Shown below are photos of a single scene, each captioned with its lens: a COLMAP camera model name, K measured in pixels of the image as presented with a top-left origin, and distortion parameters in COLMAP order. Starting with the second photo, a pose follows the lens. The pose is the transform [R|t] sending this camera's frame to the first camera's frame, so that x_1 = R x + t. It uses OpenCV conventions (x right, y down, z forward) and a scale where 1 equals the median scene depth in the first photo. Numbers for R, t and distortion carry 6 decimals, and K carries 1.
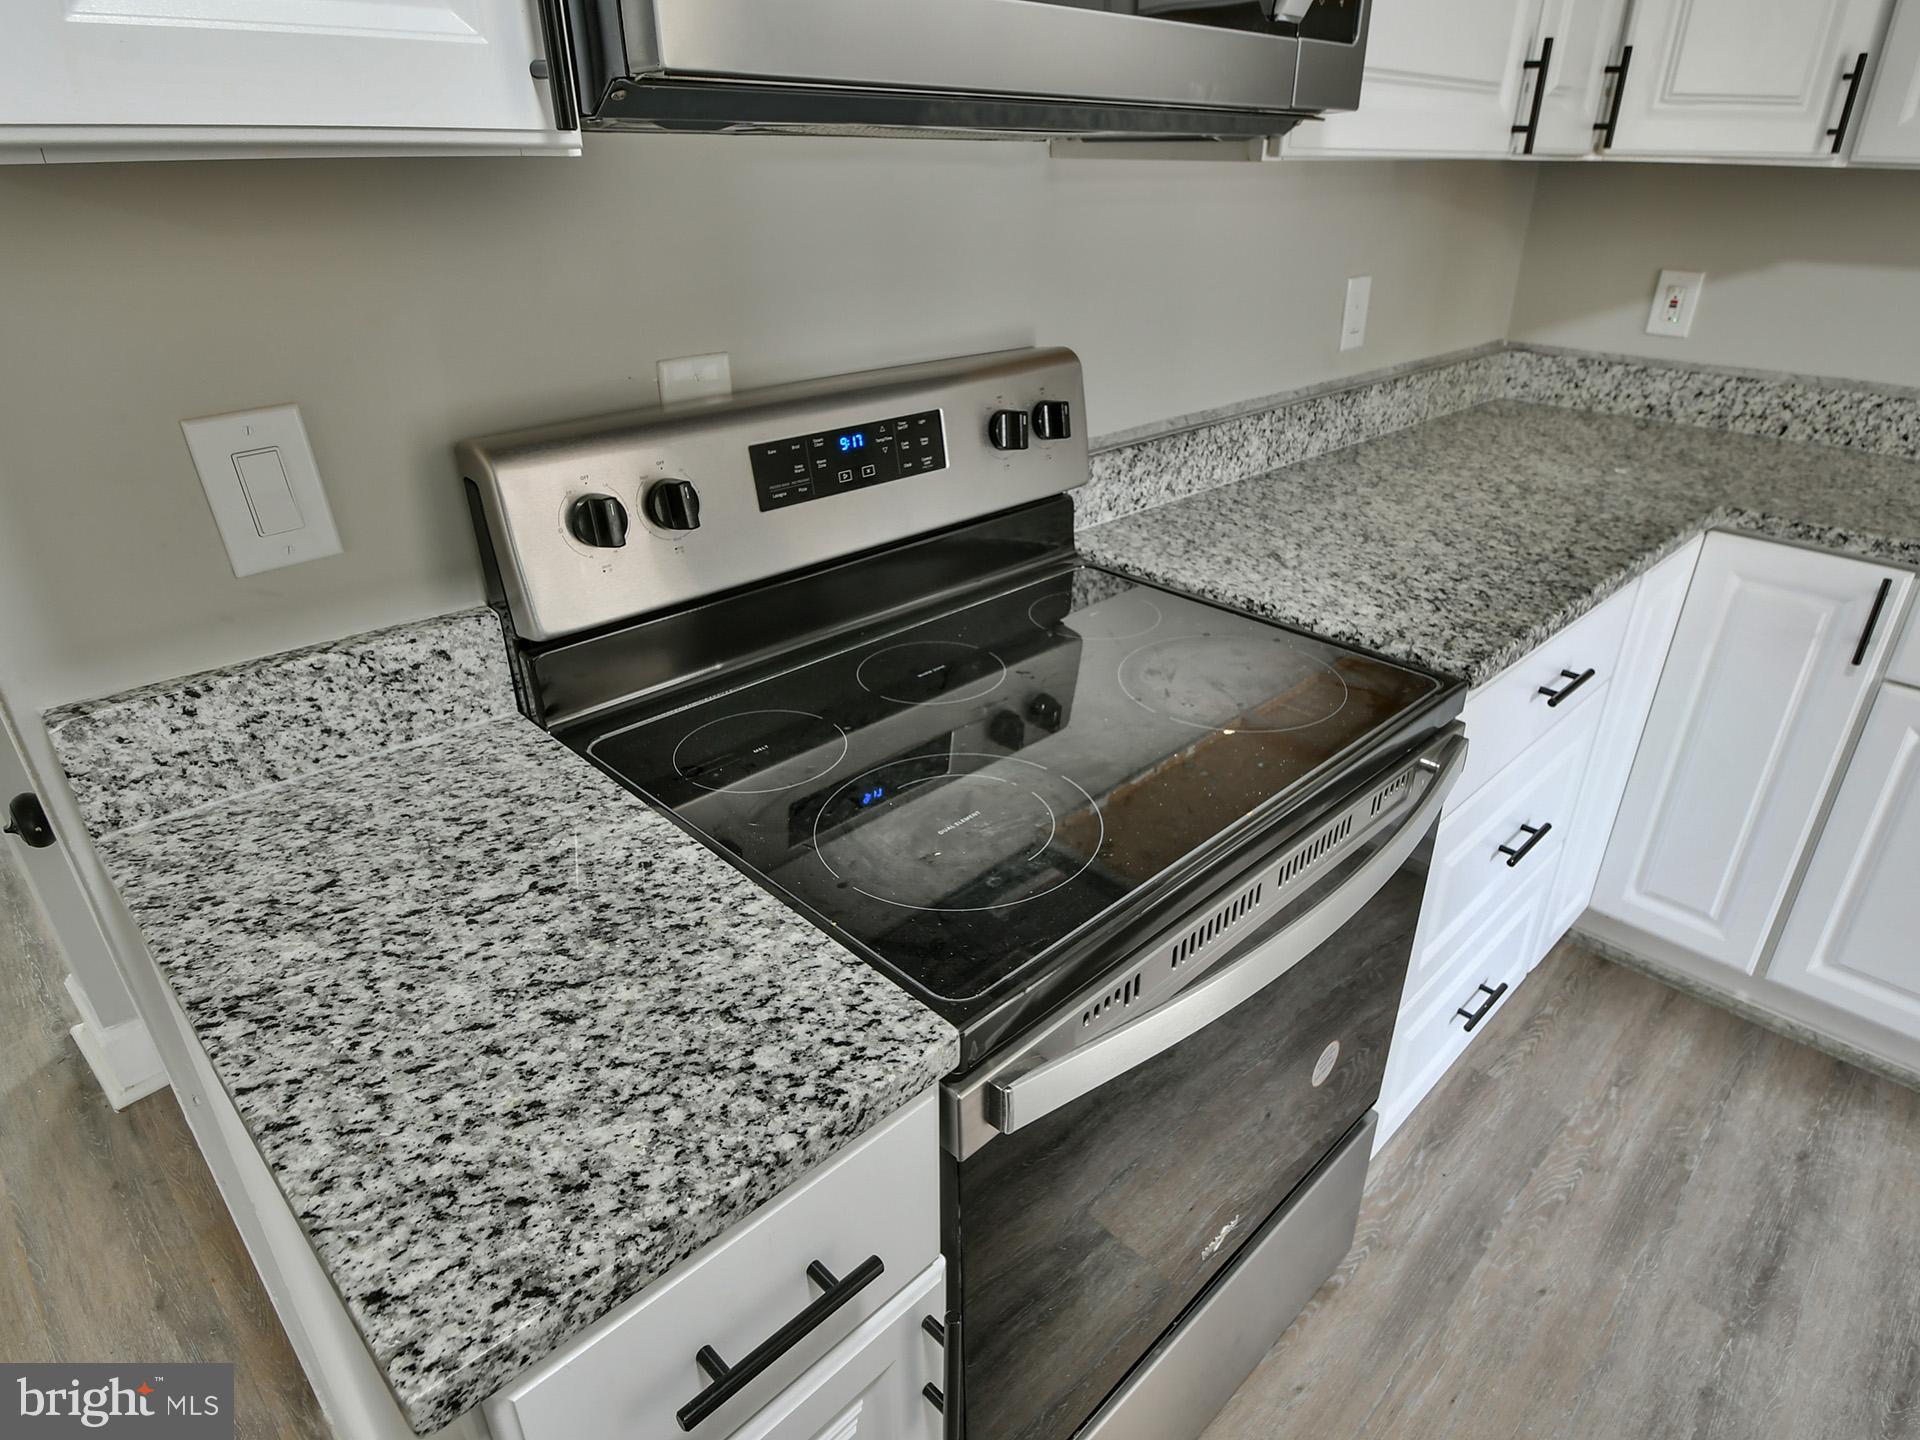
lens RADIAL K [[1160.4, 0, 949.1], [0, 1160.4, 767.4], [0, 0, 1]] dist [0.015146, -0.014215]
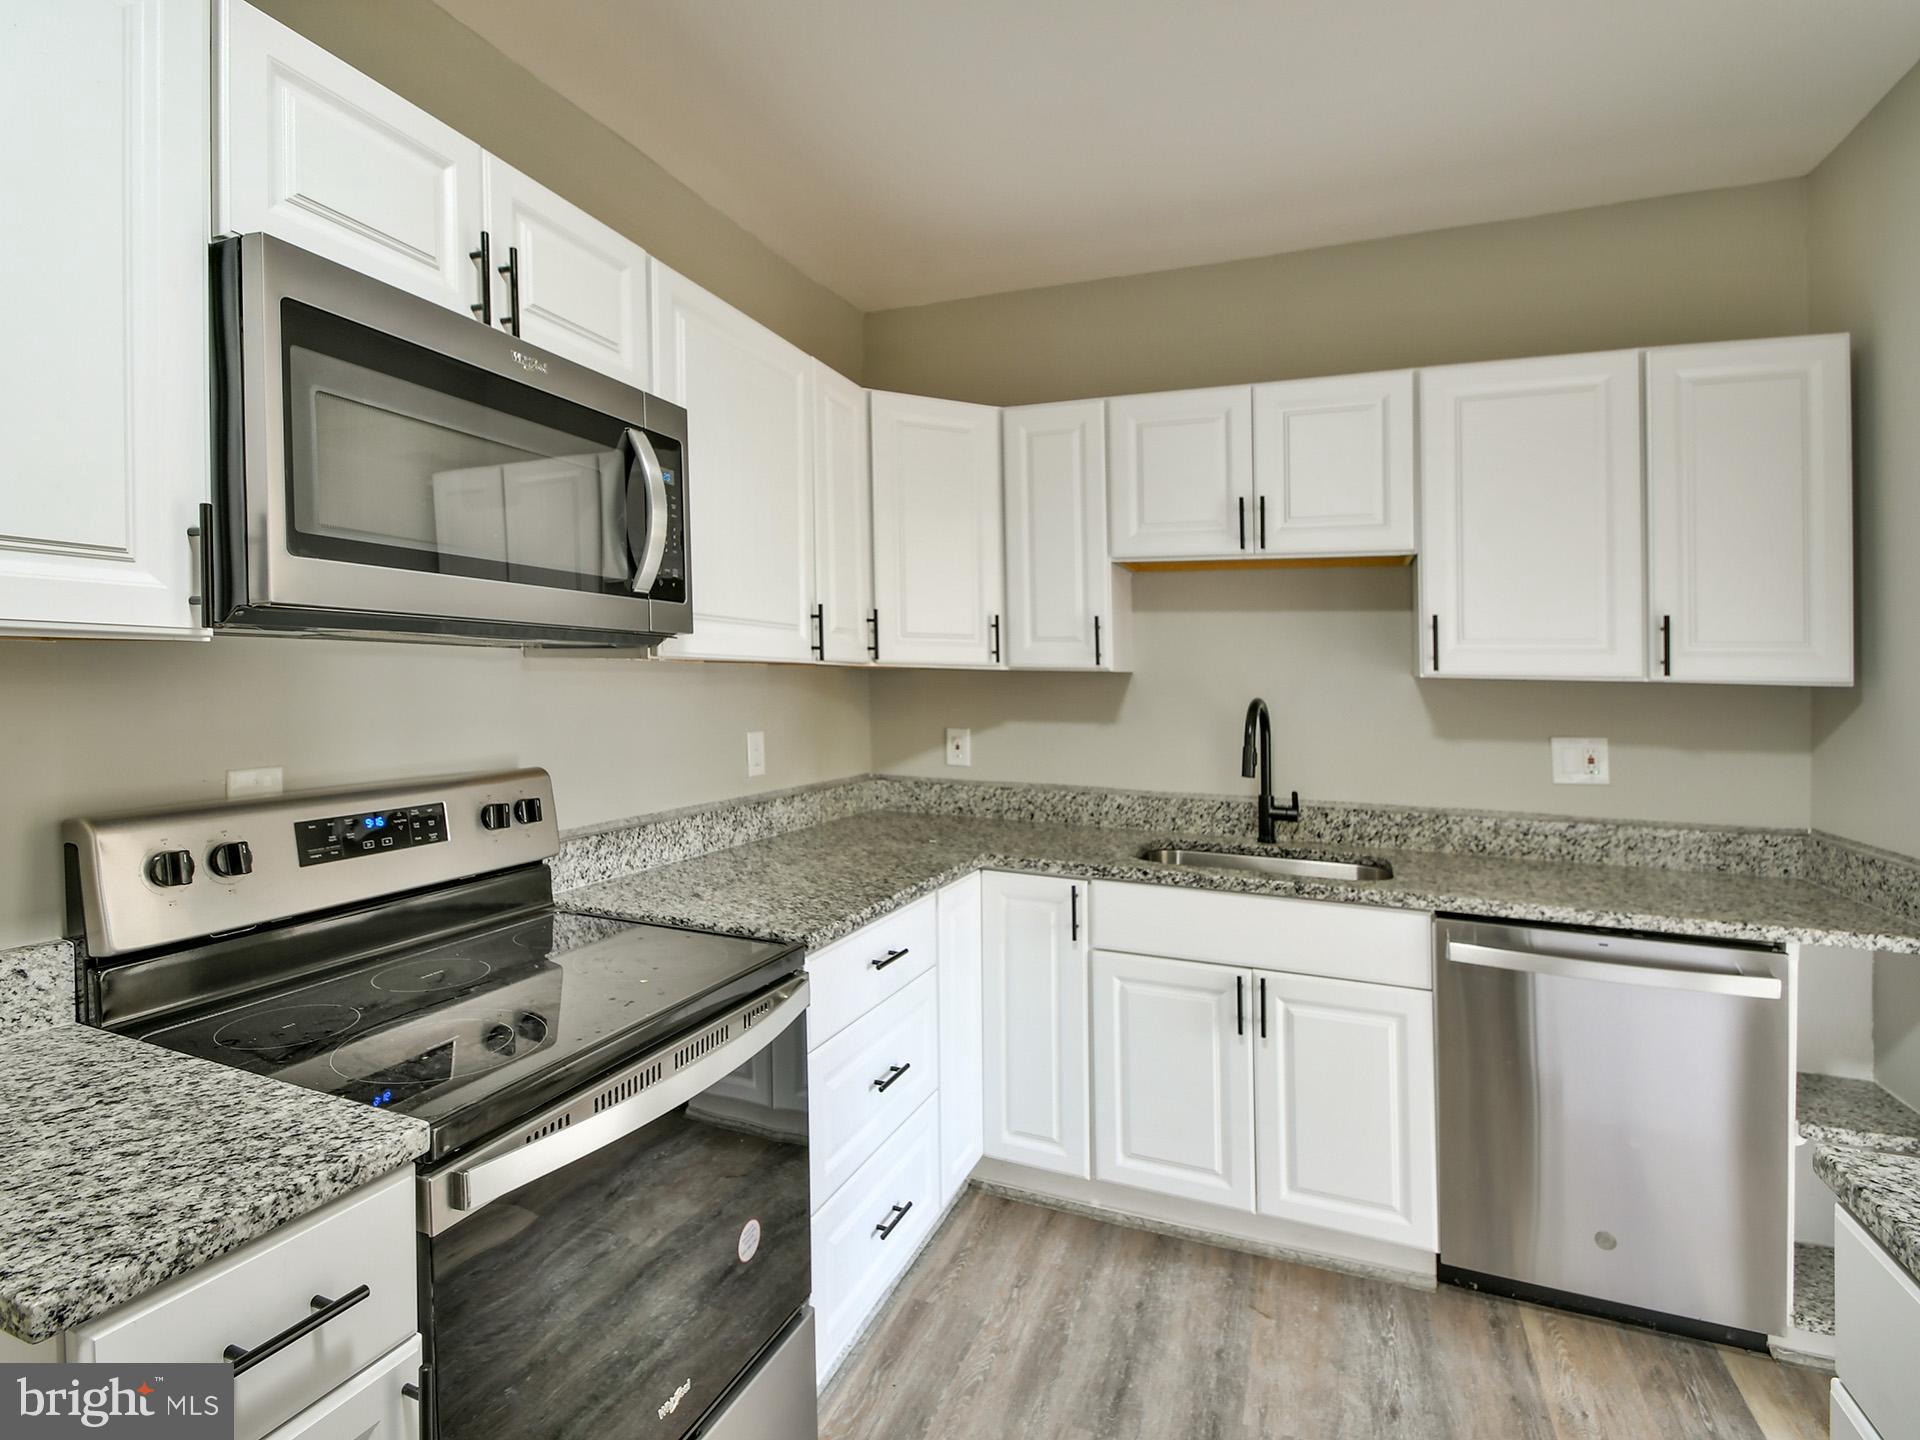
lens RADIAL K [[1012.7, 0, 936.2], [0, 1012.7, 684.2], [0, 0, 1]] dist [0.012049, -0.021303]
pose [[0.915010, -0.000256, 0.403431, 0.037931], [0.184722, 0.889280, -0.418400, 0.181811], [-0.358656, 0.457363, 0.813748, -0.297643]]
